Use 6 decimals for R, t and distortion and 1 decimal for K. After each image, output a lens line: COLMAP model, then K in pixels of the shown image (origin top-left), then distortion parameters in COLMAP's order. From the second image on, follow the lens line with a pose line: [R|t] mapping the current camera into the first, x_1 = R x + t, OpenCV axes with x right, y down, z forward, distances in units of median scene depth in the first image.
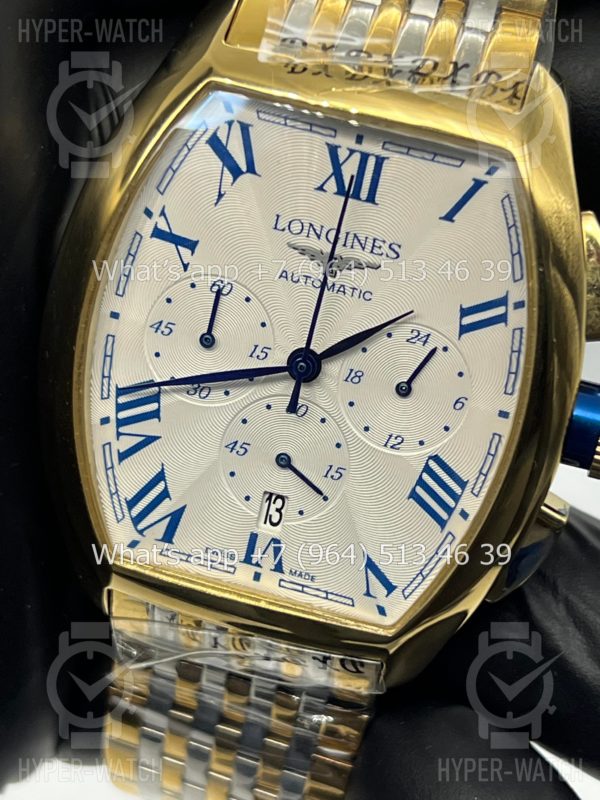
lens RADIAL K [[1904.1, 0, 299.8], [0, 1904.1, 399.6], [0, 0, 1]] dist [0.227178, -0.105274]
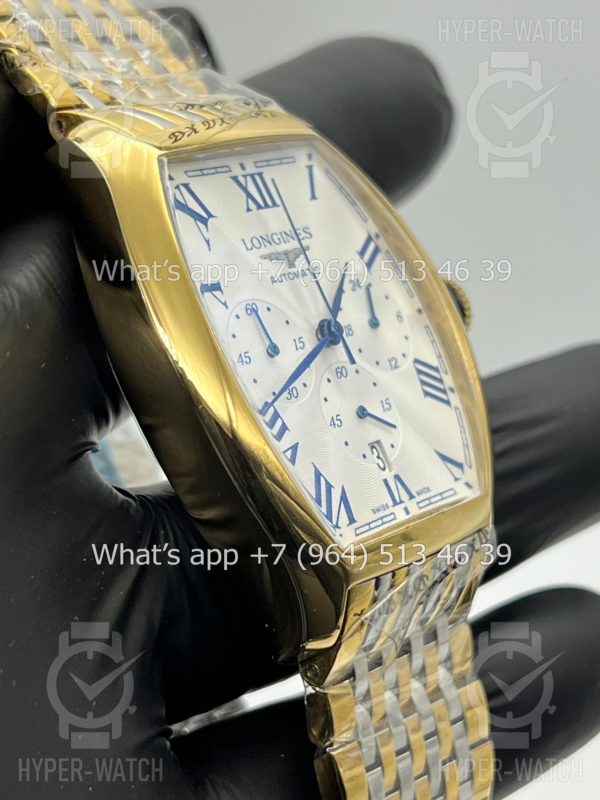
lens RADIAL K [[1904.1, 0, 299.8], [0, 1904.1, 399.6], [0, 0, 1]] dist [0.227178, -0.105274]
pose [[0.394063, -0.317405, 0.862536, -1.038496], [0.678508, 0.733500, -0.040066, 0.047357], [-0.619953, 0.601026, 0.504407, 0.433620]]
